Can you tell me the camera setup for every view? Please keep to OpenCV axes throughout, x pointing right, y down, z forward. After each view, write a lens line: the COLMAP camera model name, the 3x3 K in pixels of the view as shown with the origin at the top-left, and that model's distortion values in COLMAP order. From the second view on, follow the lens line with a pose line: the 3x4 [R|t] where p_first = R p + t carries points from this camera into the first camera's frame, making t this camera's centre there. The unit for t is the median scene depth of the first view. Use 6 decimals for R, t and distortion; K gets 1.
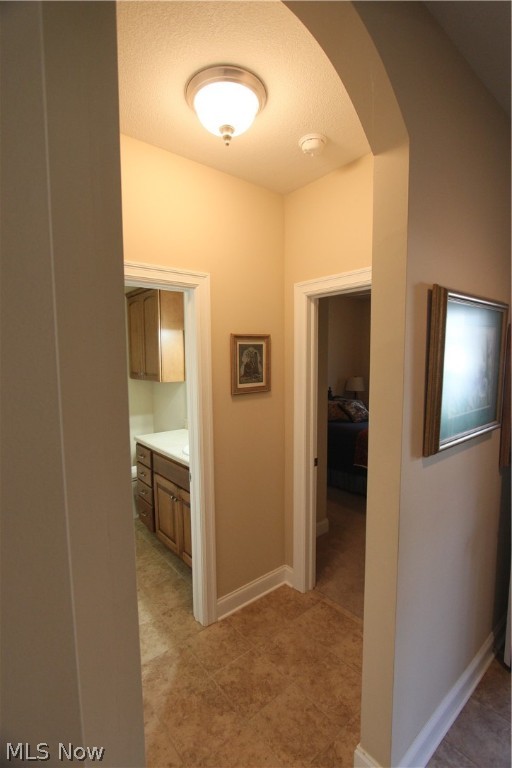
lens RADIAL K [[353.1, 0, 253.6], [0, 353.1, 385.9], [0, 0, 1]] dist [-0.001907, -0.000028]
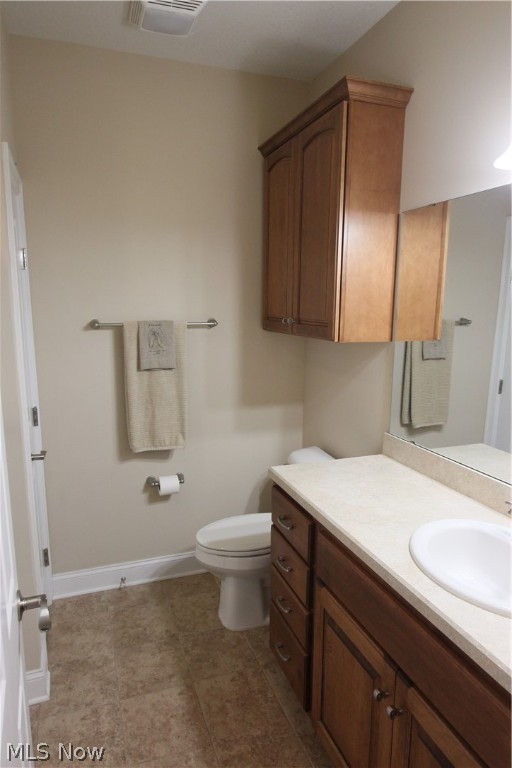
lens RADIAL K [[494.7, 0, 256.2], [0, 494.7, 382.9], [0, 0, 1]] dist [-0.002877, -0.000065]
pose [[0.948454, 0.074986, -0.307915, -0.170521], [-0.047452, 0.994253, 0.095966, -0.014933], [0.313342, -0.076408, 0.946562, 0.422408]]
